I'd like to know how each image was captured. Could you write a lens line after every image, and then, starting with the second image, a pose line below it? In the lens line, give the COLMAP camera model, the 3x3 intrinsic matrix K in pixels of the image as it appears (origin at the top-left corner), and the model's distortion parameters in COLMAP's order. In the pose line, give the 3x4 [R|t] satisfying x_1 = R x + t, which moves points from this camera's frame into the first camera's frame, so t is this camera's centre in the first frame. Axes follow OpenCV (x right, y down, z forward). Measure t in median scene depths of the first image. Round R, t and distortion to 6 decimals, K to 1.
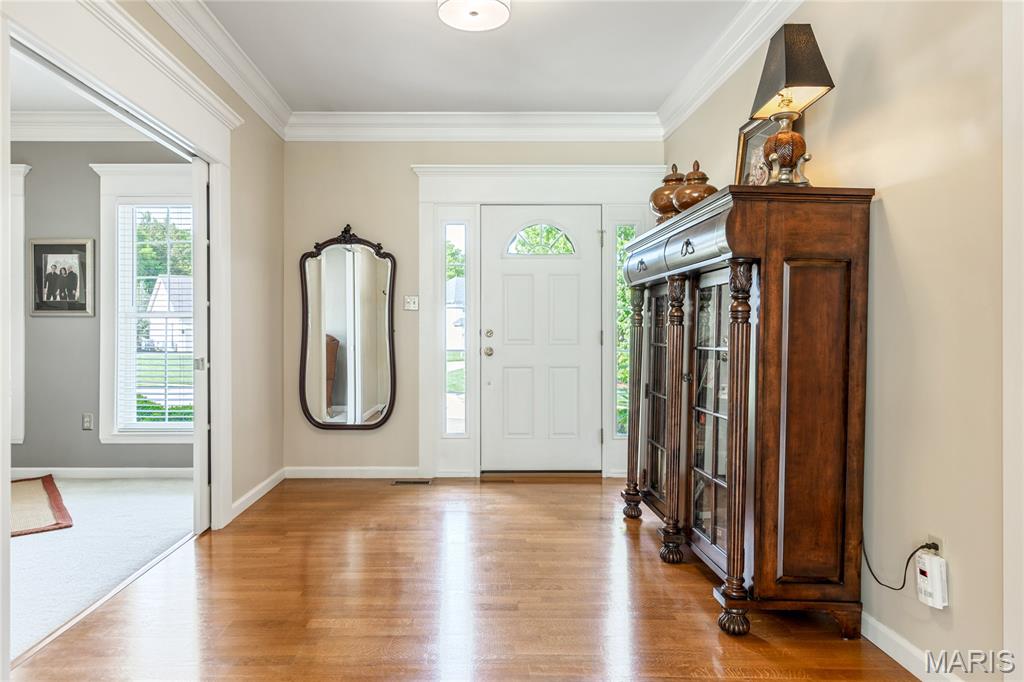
lens RADIAL K [[627.5, 0, 507.5], [0, 627.5, 337.8], [0, 0, 1]] dist [0.002121, -0.000679]
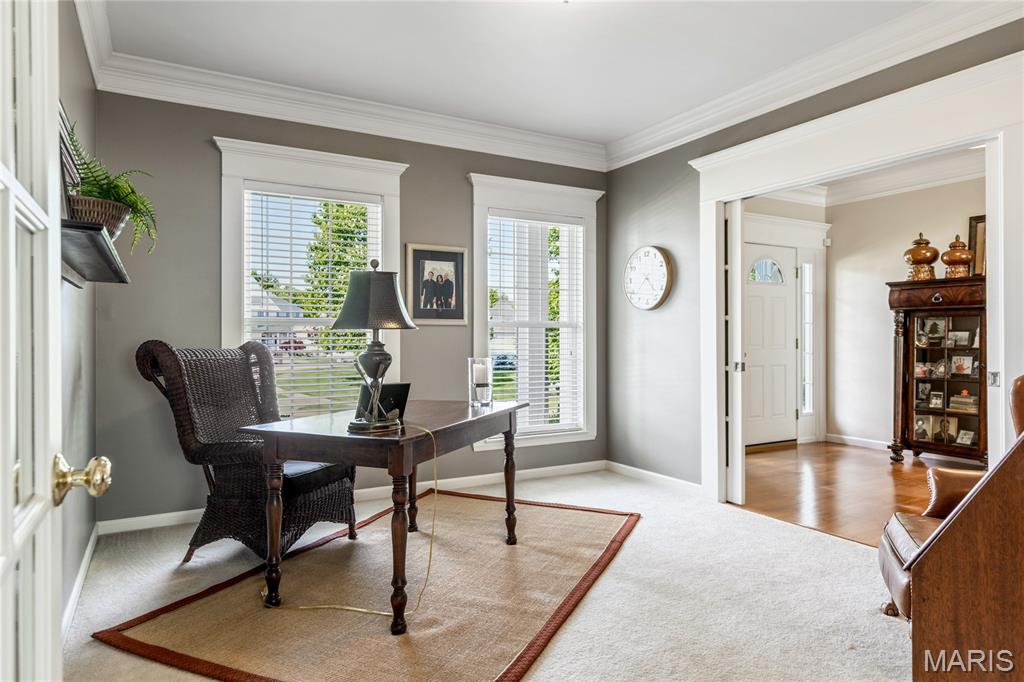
lens RADIAL K [[627.5, 0, 517.1], [0, 627.5, 341.8], [0, 0, 1]] dist [0.002121, -0.000679]
pose [[0.872444, -0.005744, 0.488681, -1.078016], [0.003841, 0.999981, 0.004898, -0.012469], [-0.488700, -0.002396, 0.872449, 0.094030]]
